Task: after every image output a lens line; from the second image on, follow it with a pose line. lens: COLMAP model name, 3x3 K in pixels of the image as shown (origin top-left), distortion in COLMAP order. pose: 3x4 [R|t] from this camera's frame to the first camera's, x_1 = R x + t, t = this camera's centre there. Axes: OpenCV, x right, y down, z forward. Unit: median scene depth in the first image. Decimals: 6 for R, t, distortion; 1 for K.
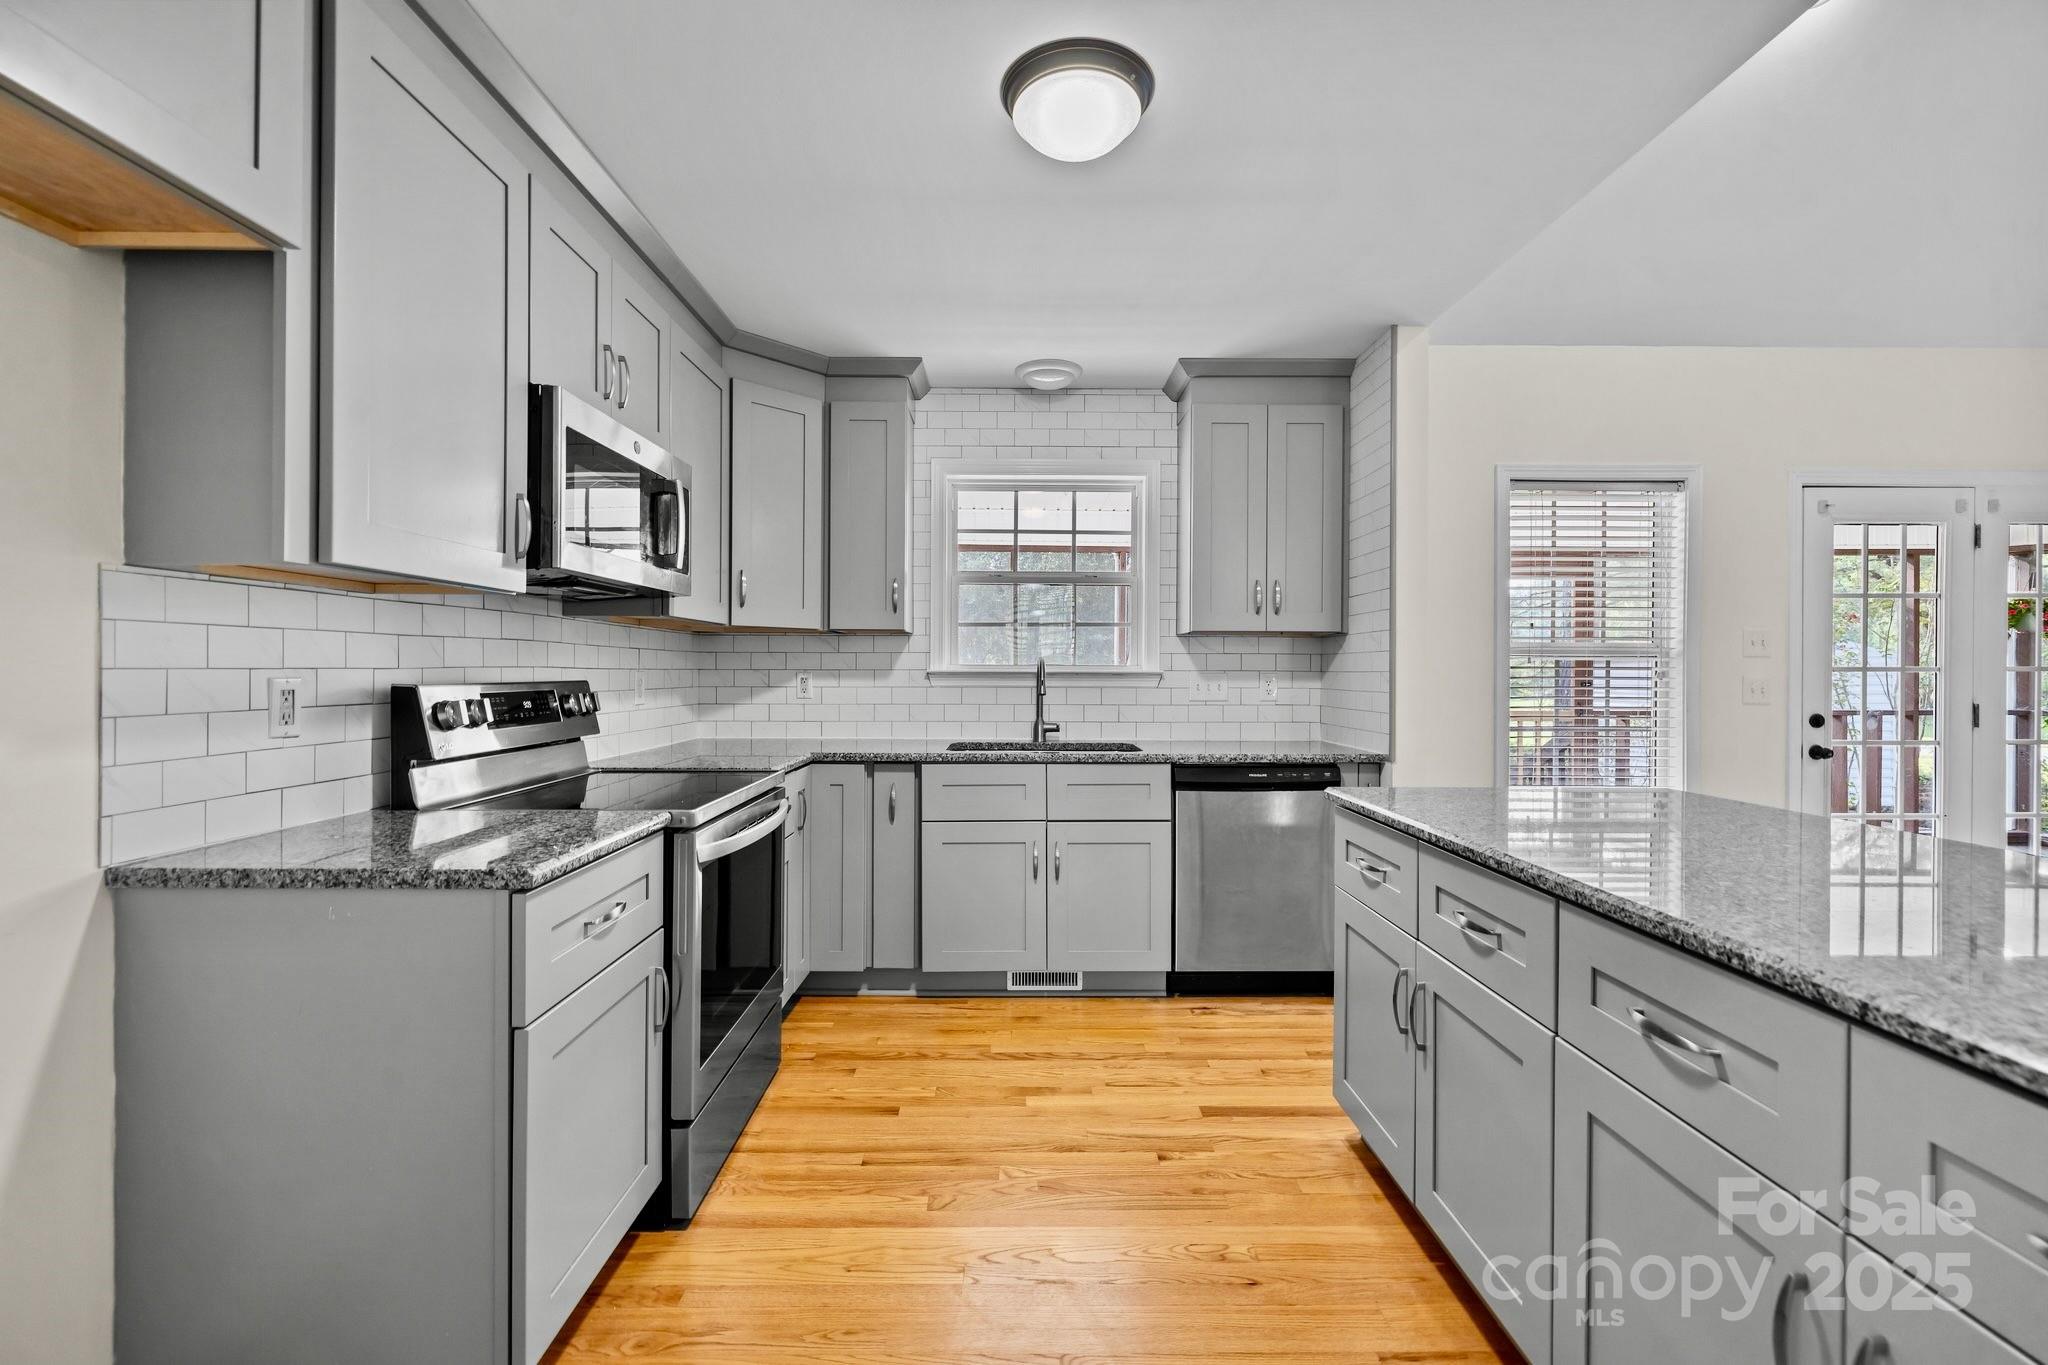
lens RADIAL K [[858.0, 0, 1020.0], [0, 858.0, 672.2], [0, 0, 1]] dist [-0.000743, -0.000530]
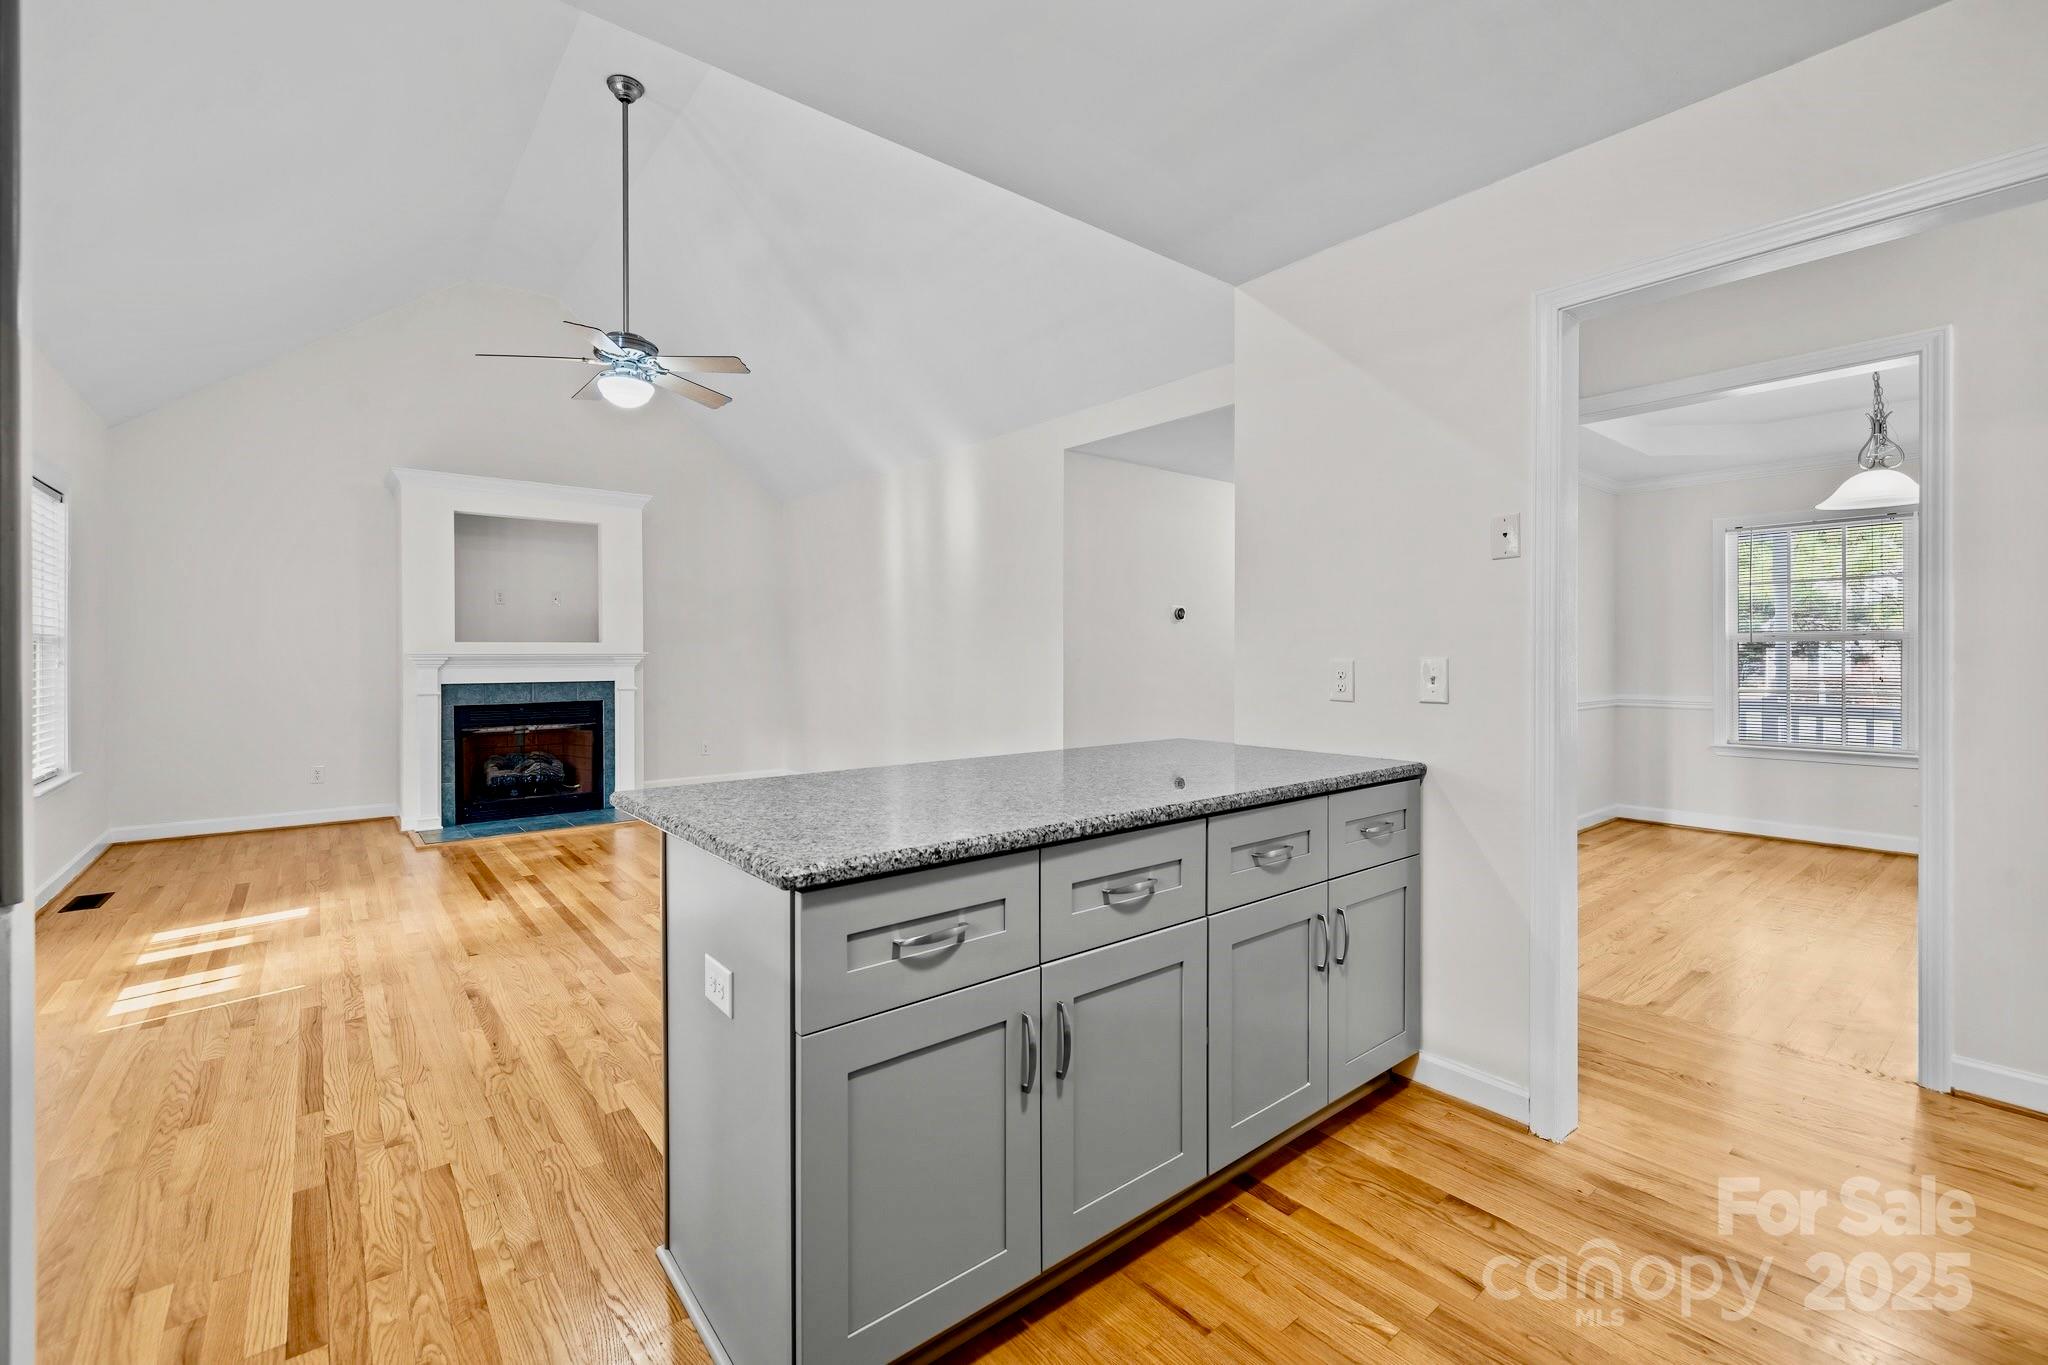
lens RADIAL K [[858.0, 0, 1016.8], [0, 858.0, 660.3], [0, 0, 1]] dist [-0.000743, -0.000530]
pose [[-0.625605, -0.007750, 0.780102, -0.097168], [0.000604, 0.999946, 0.010418, -0.001072], [-0.780140, 0.006988, -0.625566, 0.799076]]
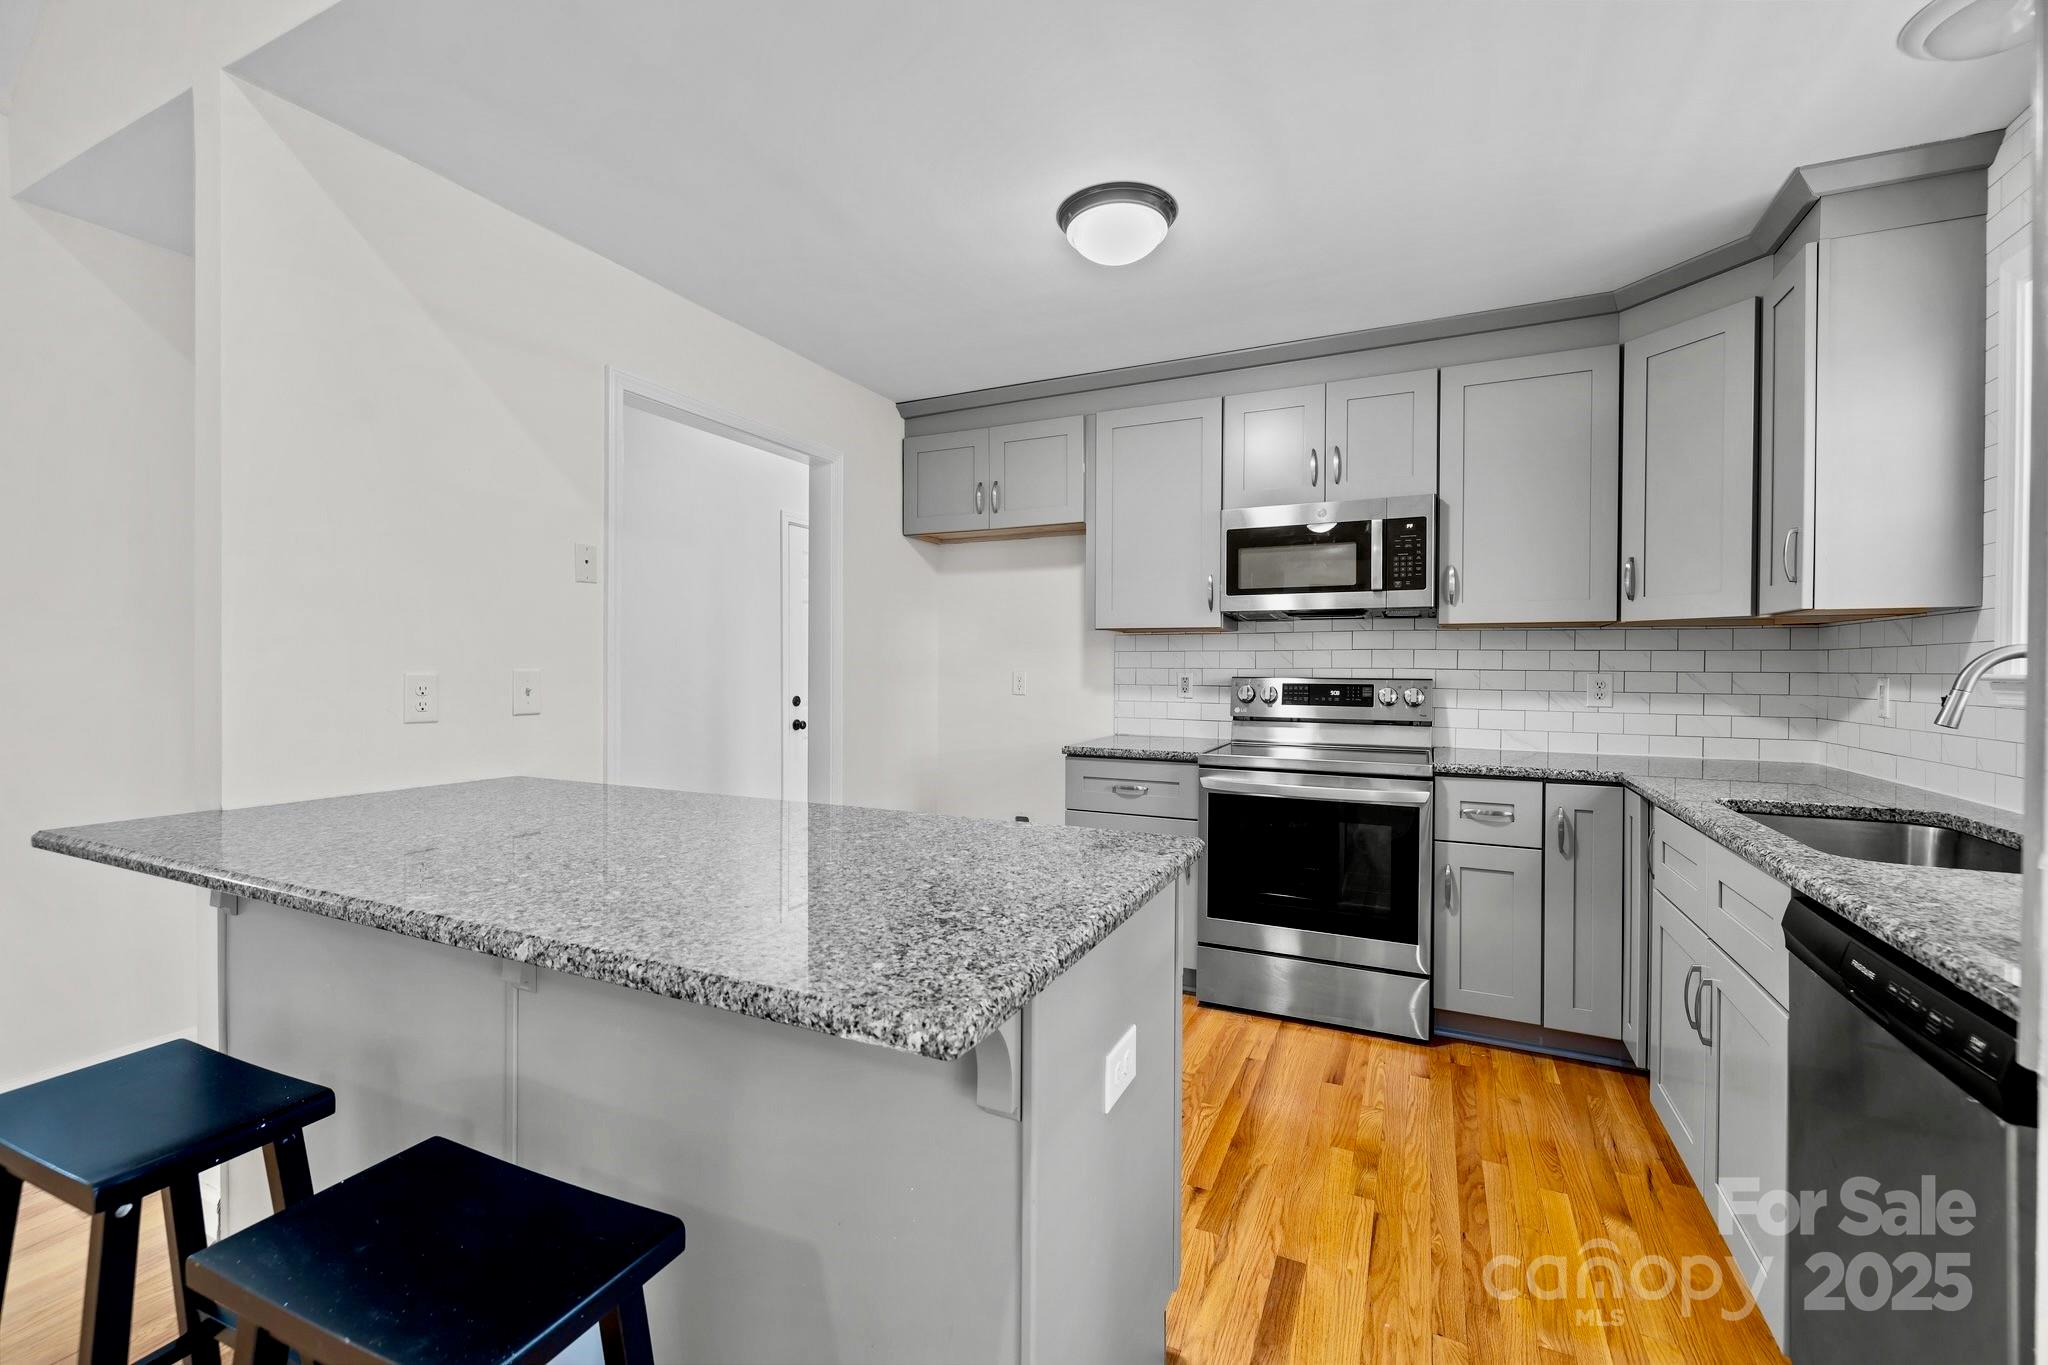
lens RADIAL K [[858.0, 0, 1019.3], [0, 858.0, 674.8], [0, 0, 1]] dist [-0.000743, -0.000530]
pose [[-0.433202, 0.002736, -0.901293, 0.679587], [-0.010690, 0.999909, 0.008173, -0.000071], [0.901233, 0.013175, -0.433133, 0.761130]]
